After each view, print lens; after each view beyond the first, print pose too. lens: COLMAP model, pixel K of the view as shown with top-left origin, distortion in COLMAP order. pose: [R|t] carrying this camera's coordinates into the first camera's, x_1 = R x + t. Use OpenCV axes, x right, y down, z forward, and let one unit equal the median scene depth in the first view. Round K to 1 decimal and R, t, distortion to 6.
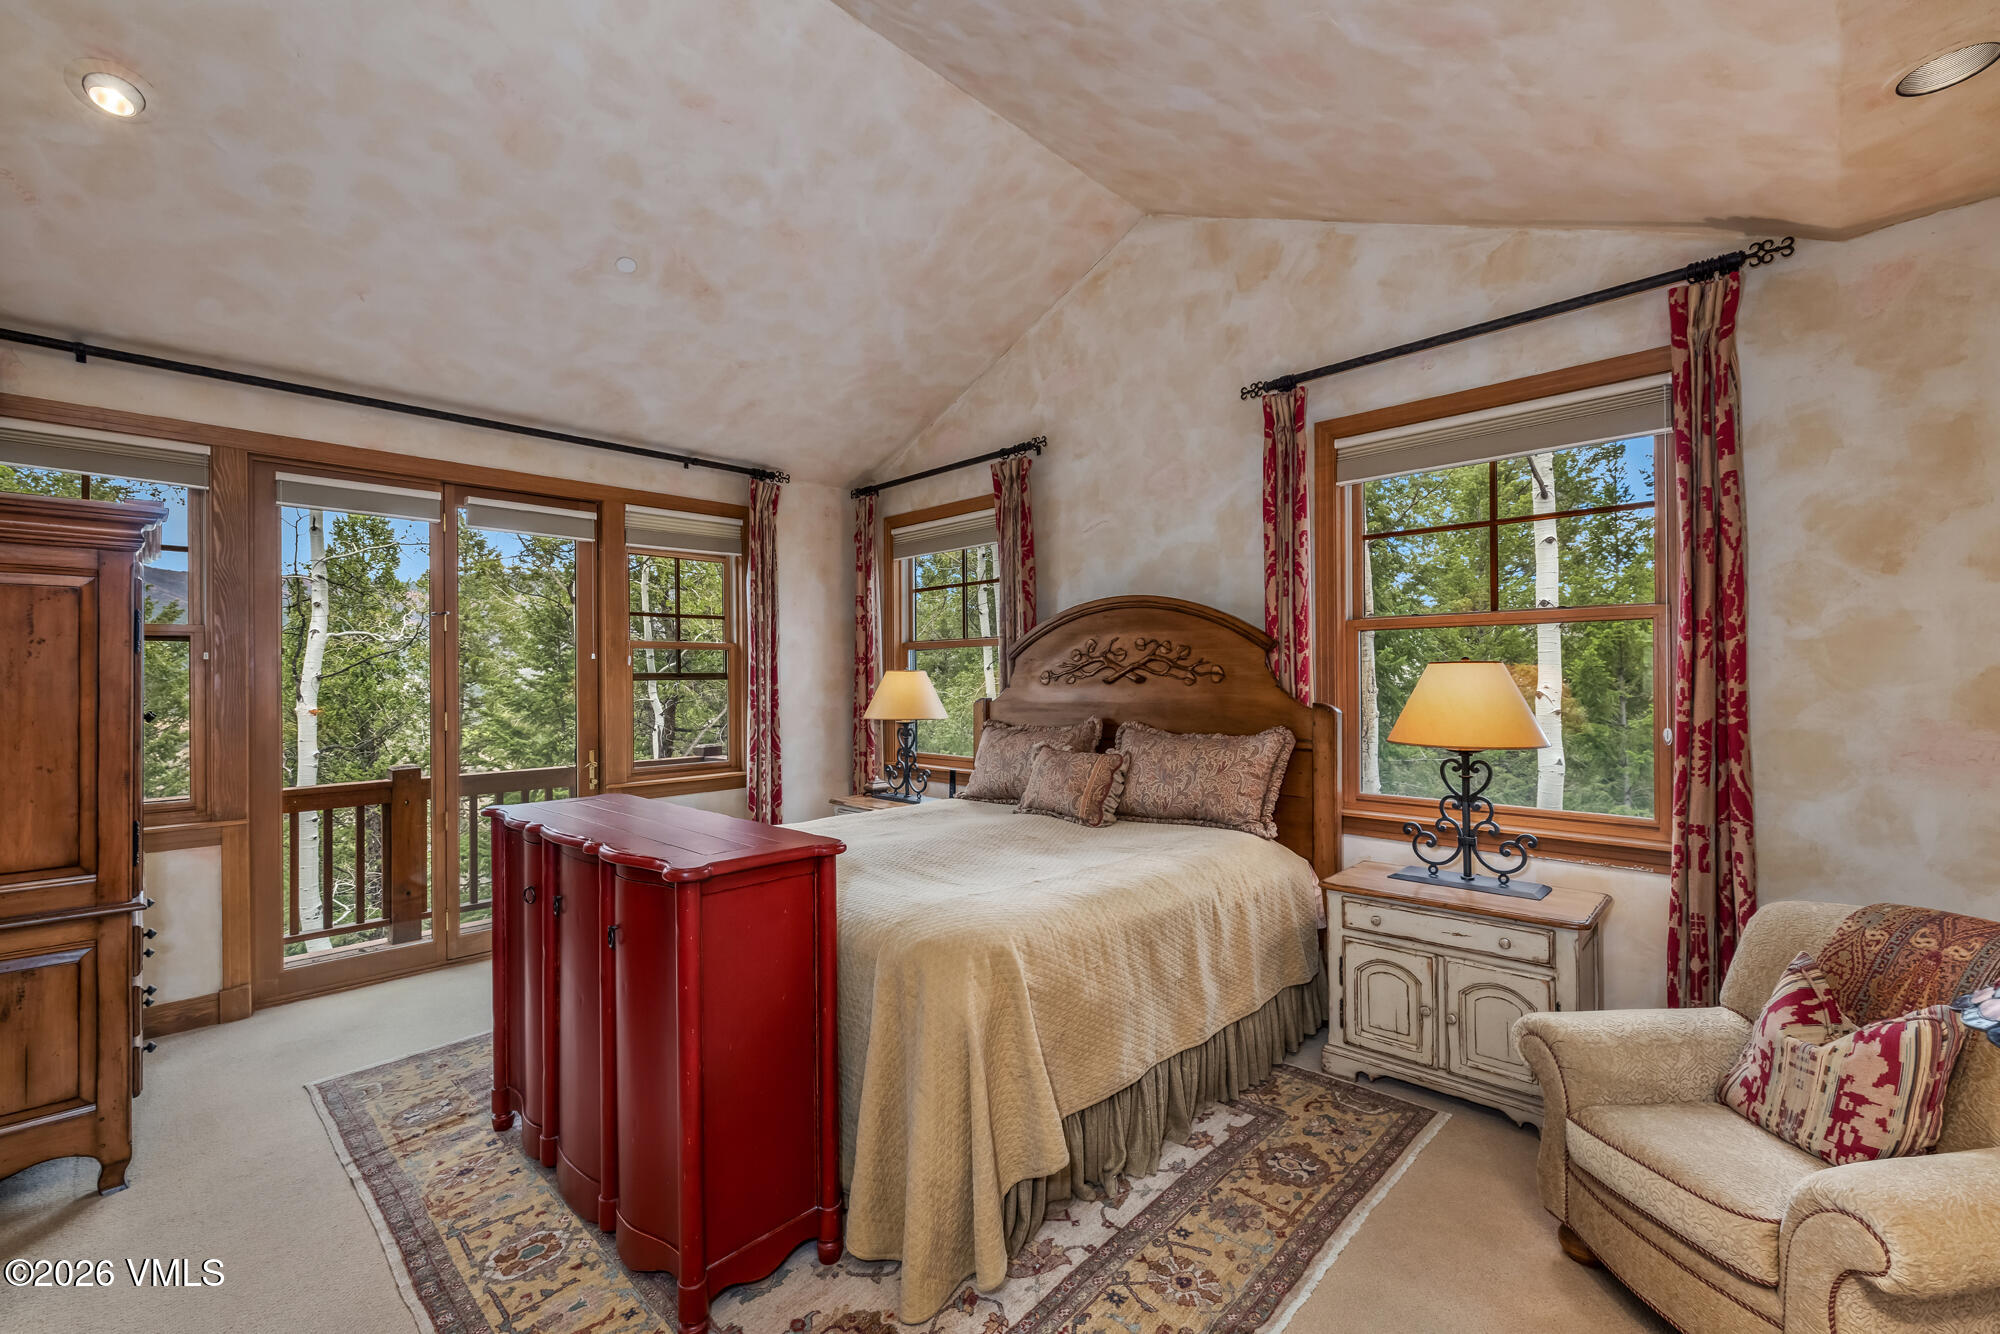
lens RADIAL K [[837.4, 0, 1010.7], [0, 837.4, 664.4], [0, 0, 1]] dist [-0.001118, 0.000012]
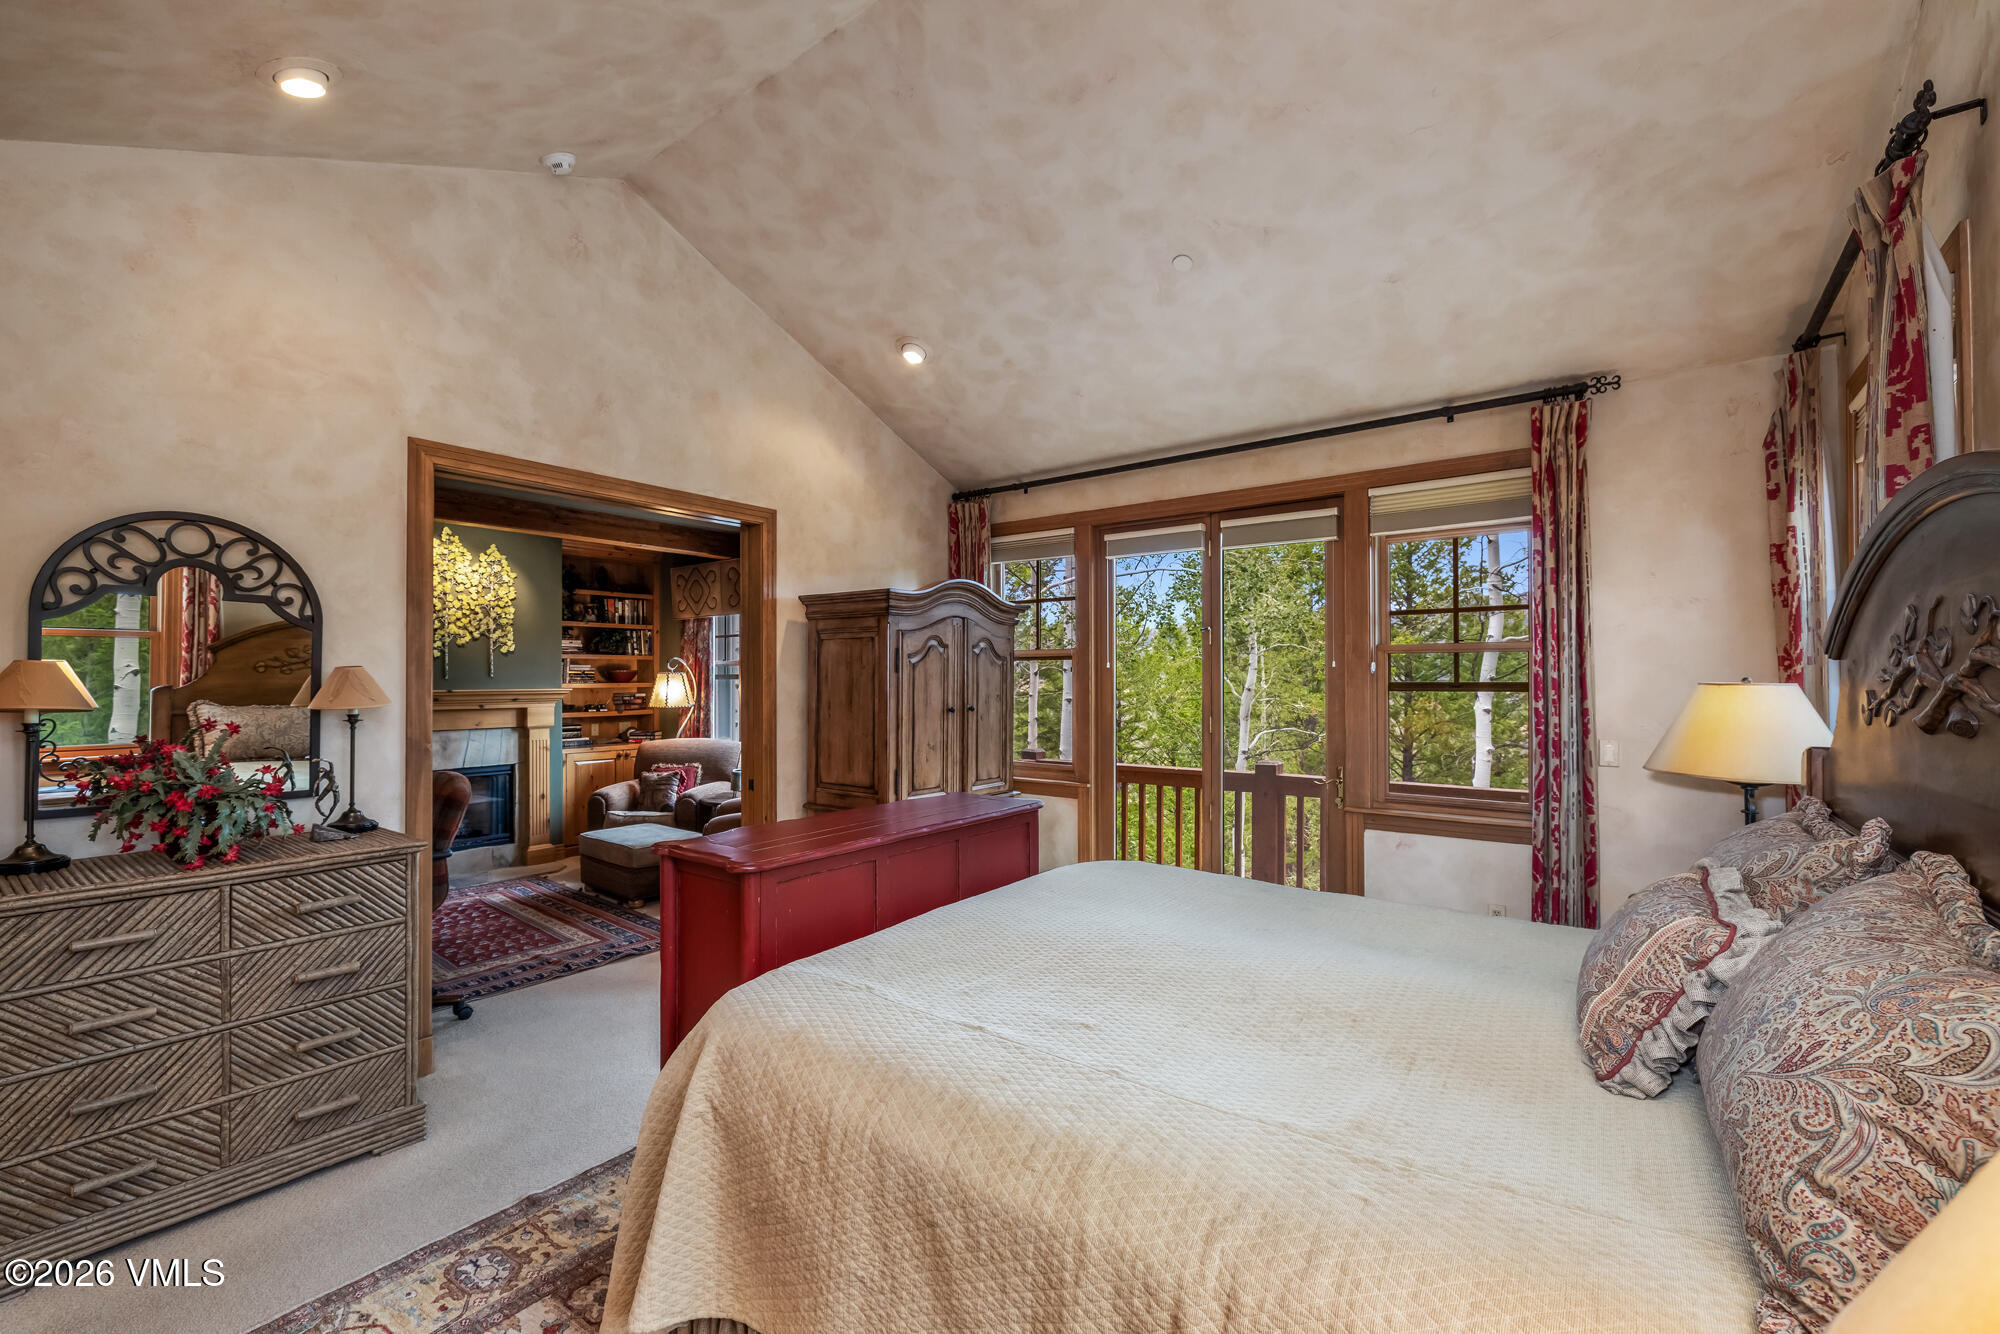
lens RADIAL K [[837.4, 0, 1007.5], [0, 837.4, 671.3], [0, 0, 1]] dist [-0.001118, 0.000012]
pose [[0.114579, -0.002185, -0.993412, 0.365242], [0.010889, 0.999940, -0.000943, -0.004367], [0.993354, -0.010709, 0.114596, 0.521383]]
